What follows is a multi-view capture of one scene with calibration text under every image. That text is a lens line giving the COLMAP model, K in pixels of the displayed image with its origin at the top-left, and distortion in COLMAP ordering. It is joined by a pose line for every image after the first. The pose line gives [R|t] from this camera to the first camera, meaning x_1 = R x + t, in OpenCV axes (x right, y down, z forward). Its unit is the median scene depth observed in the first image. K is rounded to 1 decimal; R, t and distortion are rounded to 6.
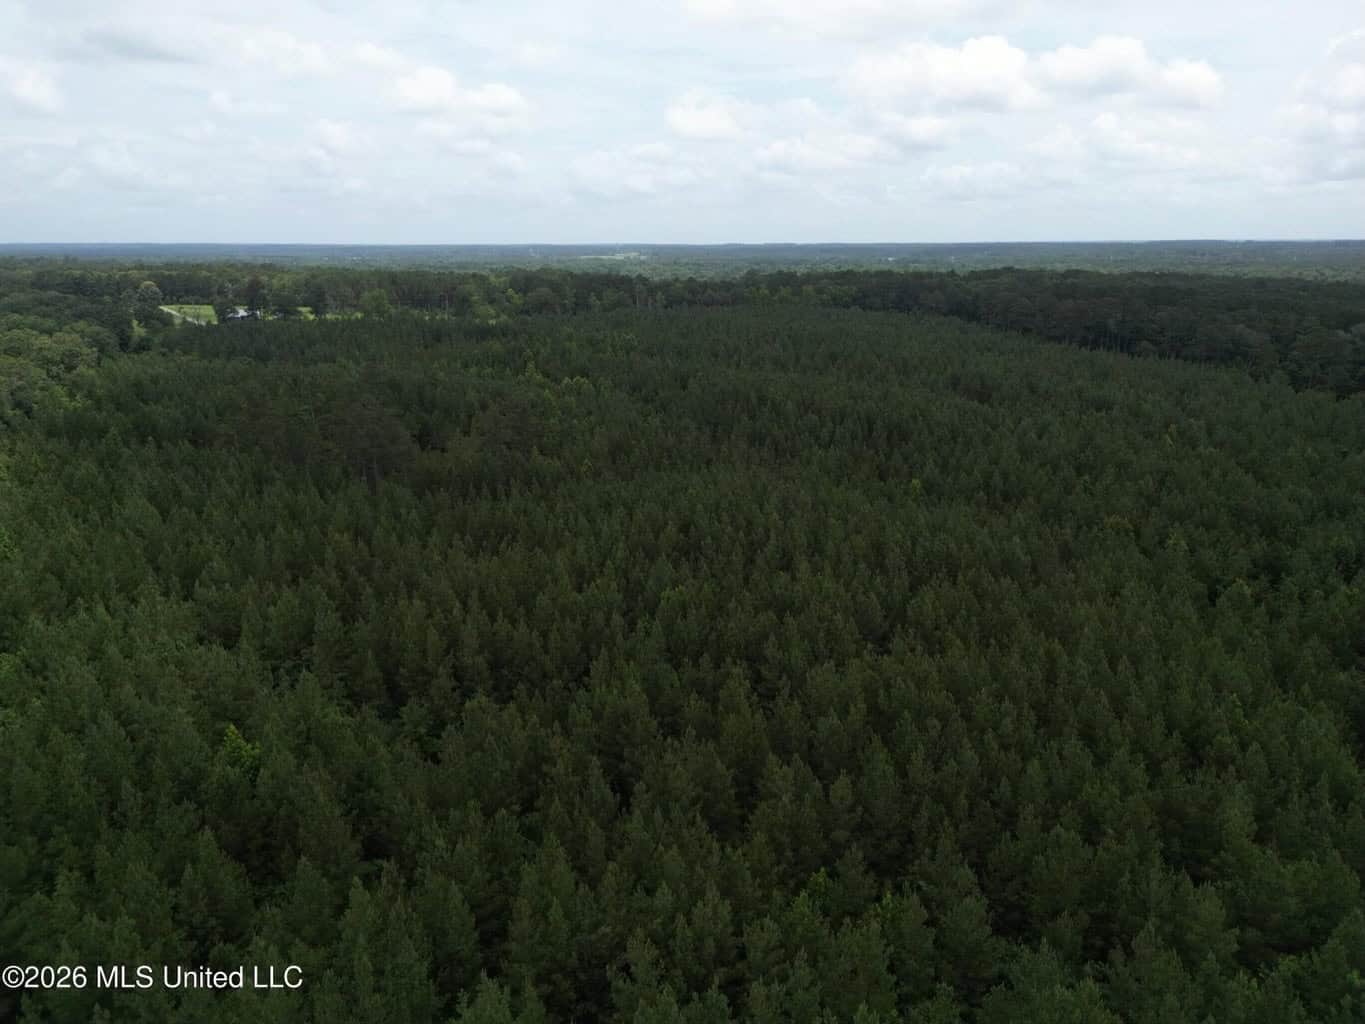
lens RADIAL K [[958.8, 0, 682.0], [0, 958.8, 514.1], [0, 0, 1]] dist [0.074769, -0.075554]
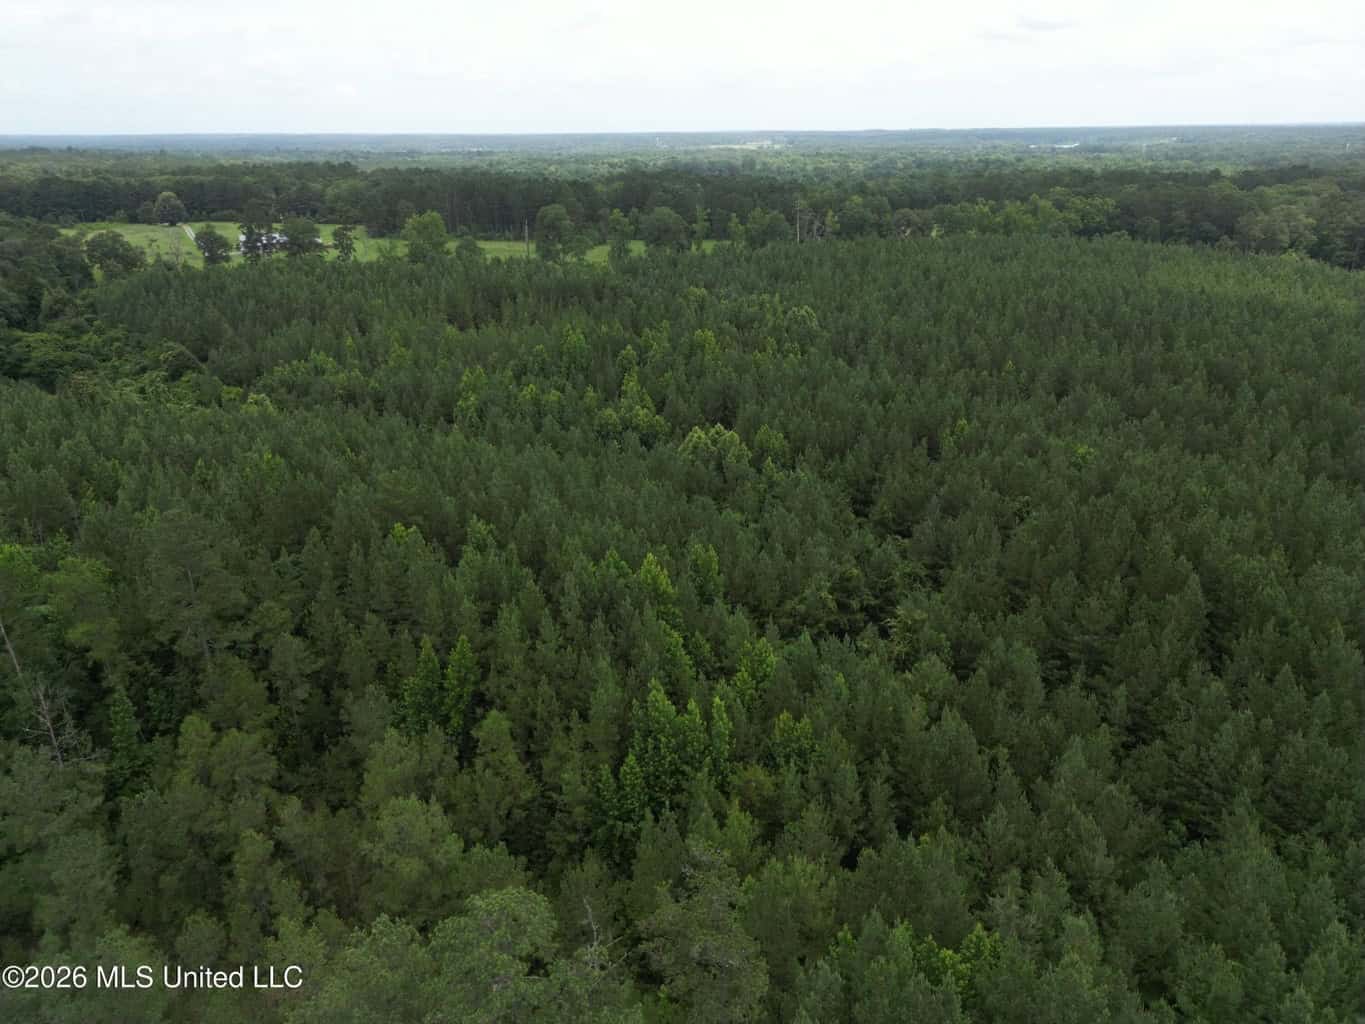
lens RADIAL K [[958.8, 0, 682.0], [0, 958.8, 514.1], [0, 0, 1]] dist [0.074769, -0.075554]
pose [[0.991939, 0.042263, -0.119465, -0.140614], [-0.029625, 0.993962, 0.105652, -0.324309], [0.123208, -0.101261, 0.987201, 1.066869]]
